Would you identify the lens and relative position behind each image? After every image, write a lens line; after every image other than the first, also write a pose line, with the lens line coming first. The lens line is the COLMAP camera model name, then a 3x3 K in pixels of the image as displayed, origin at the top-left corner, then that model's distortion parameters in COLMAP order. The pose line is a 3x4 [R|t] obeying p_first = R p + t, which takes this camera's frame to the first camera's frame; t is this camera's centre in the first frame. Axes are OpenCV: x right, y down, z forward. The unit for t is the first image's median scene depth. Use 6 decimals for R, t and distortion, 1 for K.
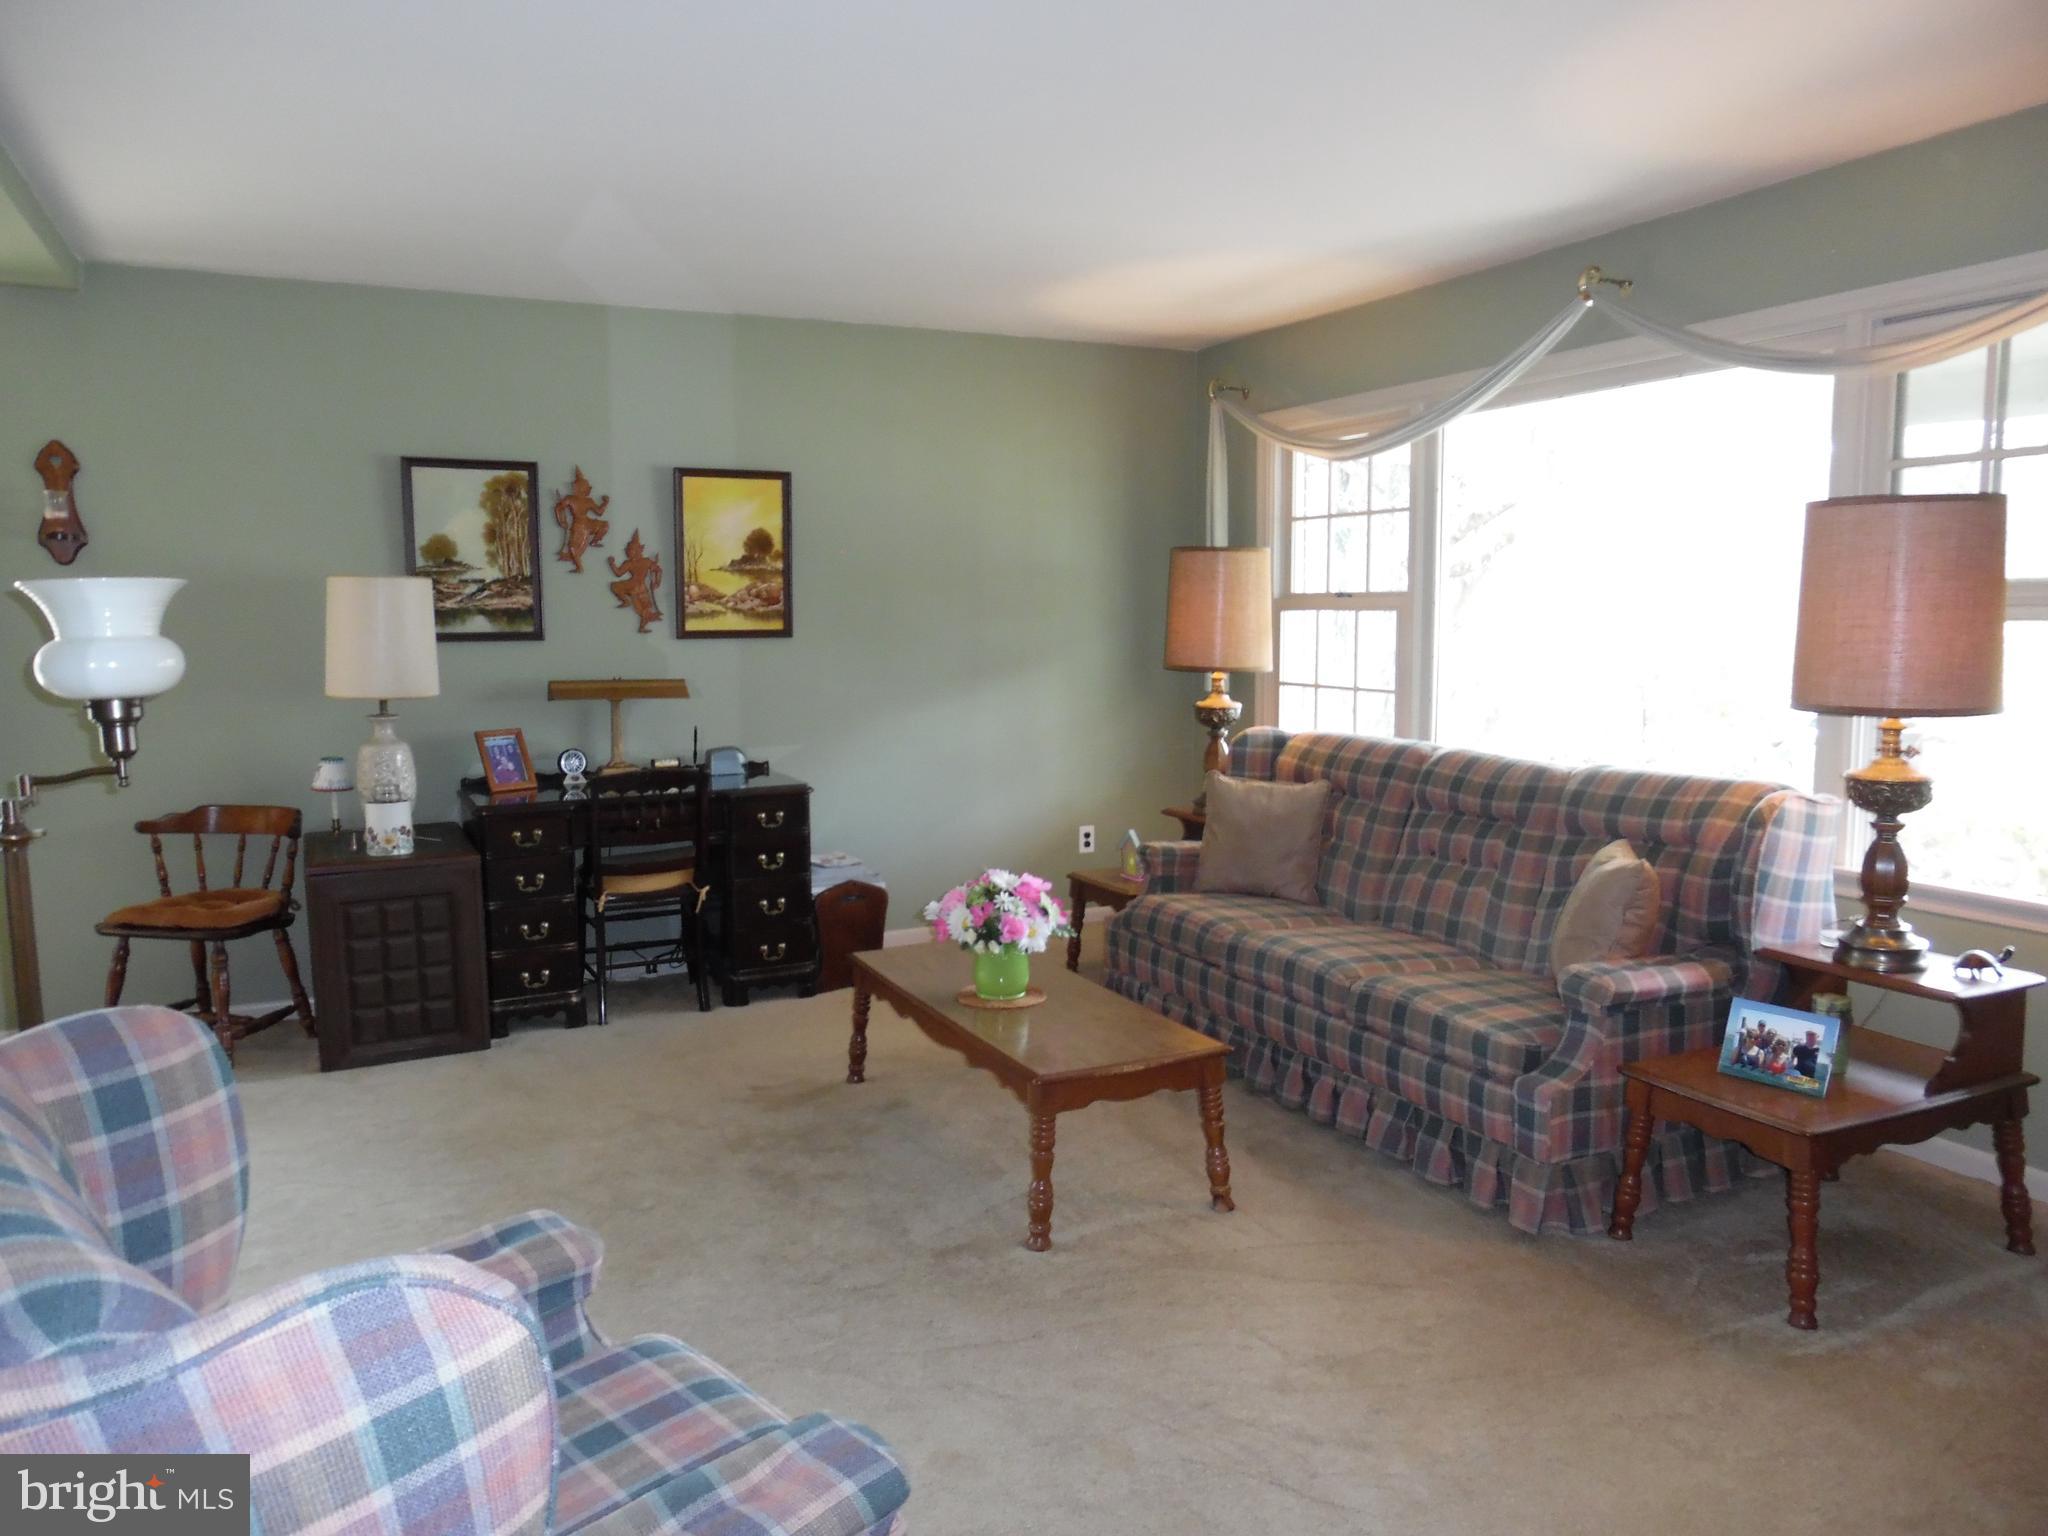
lens RADIAL K [[1435.0, 0, 1012.5], [0, 1435.0, 765.2], [0, 0, 1]] dist [-0.009410, 0.013413]
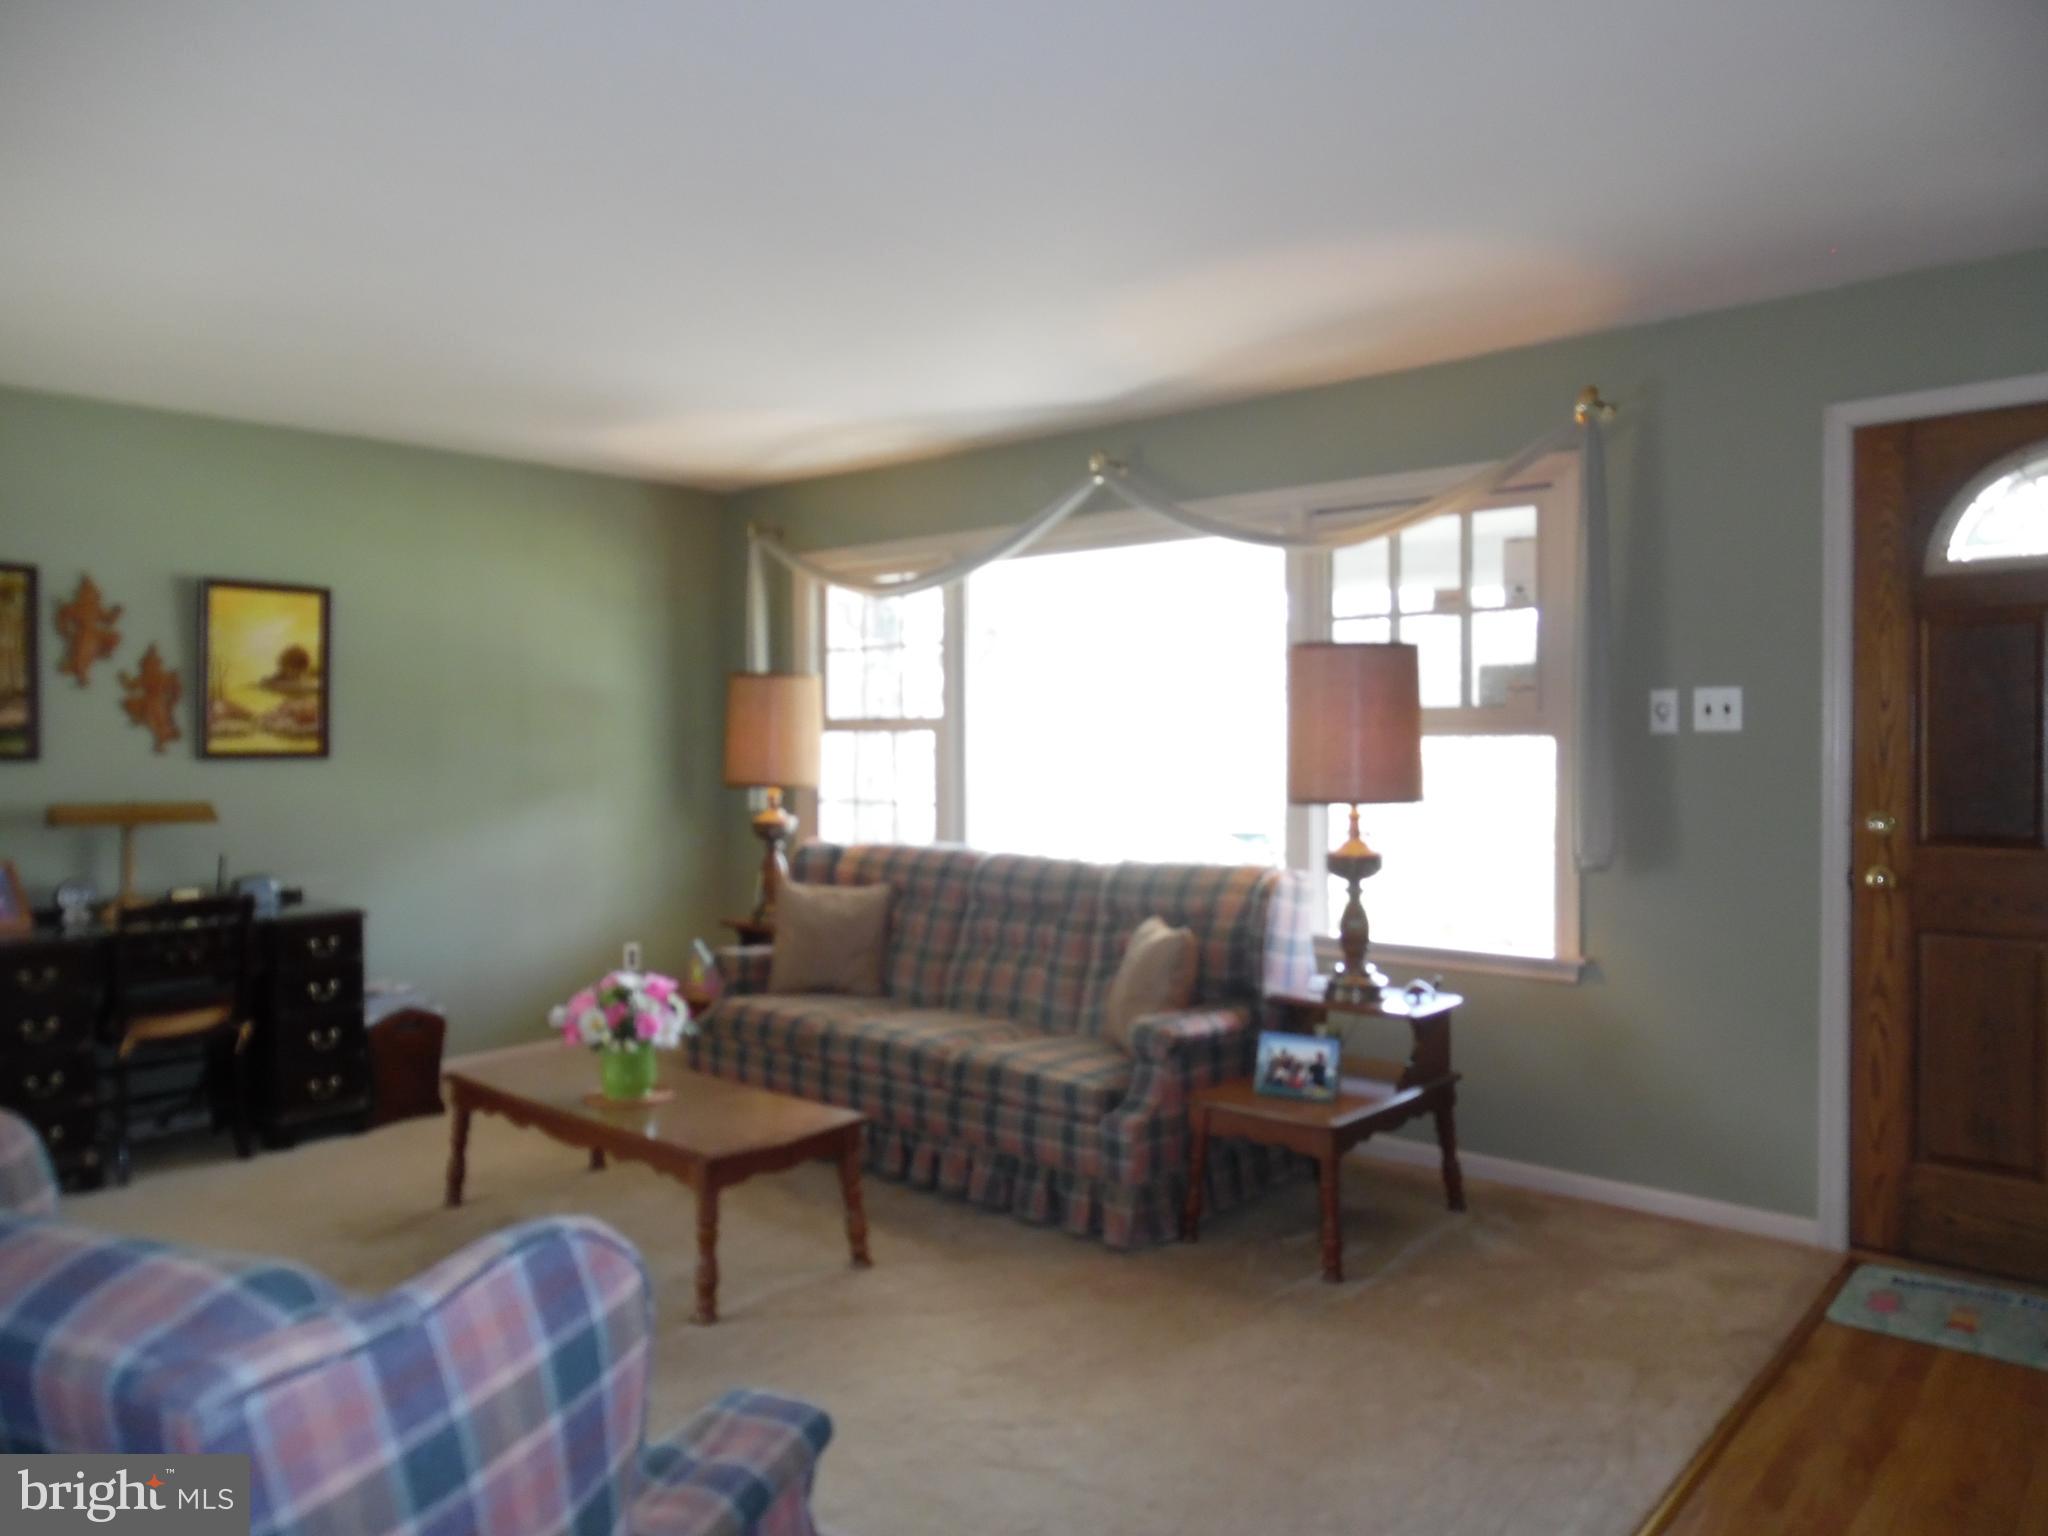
lens RADIAL K [[1435.0, 0, 1012.5], [0, 1435.0, 765.2], [0, 0, 1]] dist [-0.009410, 0.013413]
pose [[0.924740, -0.004349, 0.380574, -0.139429], [0.039428, 0.995649, -0.084426, 0.020789], [-0.378551, 0.093077, 0.920888, -0.077941]]
